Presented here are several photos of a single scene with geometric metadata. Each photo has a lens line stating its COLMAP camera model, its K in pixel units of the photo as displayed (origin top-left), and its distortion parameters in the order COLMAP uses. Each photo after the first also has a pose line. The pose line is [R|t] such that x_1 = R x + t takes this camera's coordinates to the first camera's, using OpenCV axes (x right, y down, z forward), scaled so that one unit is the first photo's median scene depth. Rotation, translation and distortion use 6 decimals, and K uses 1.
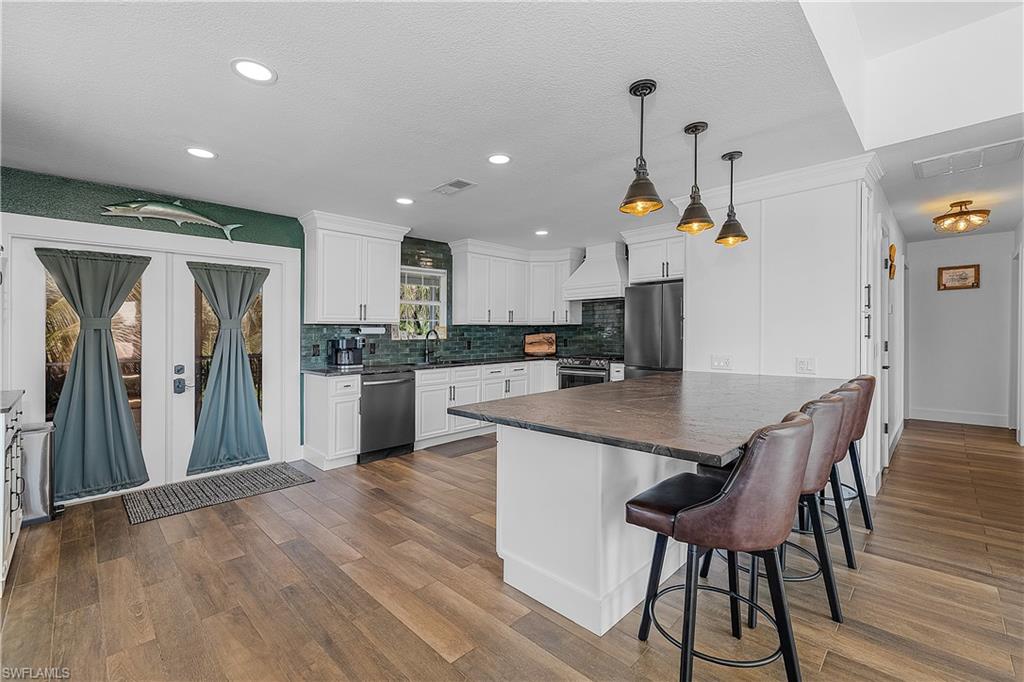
lens RADIAL K [[433.6, 0, 511.4], [0, 433.6, 337.5], [0, 0, 1]] dist [-0.000767, -0.000259]
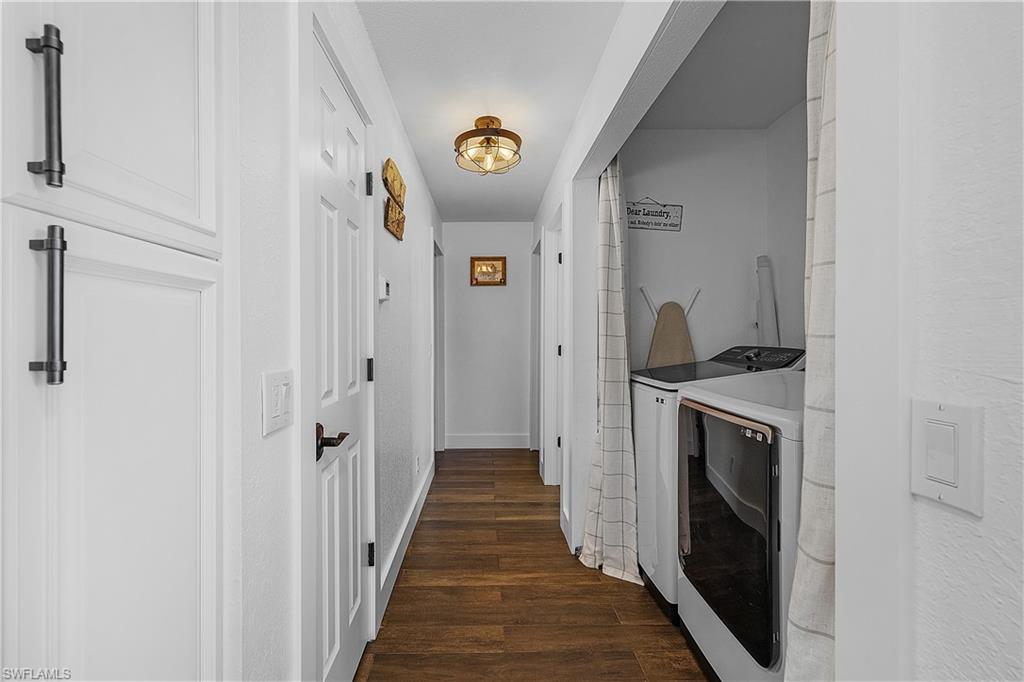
lens RADIAL K [[449.9, 0, 507.1], [0, 449.9, 345.6], [0, 0, 1]] dist [0.002188, 0.000149]
pose [[0.670979, -0.009811, 0.741411, 0.562563], [0.003434, 0.999943, 0.010125, -0.007790], [-0.741468, -0.004247, 0.670975, 0.534504]]
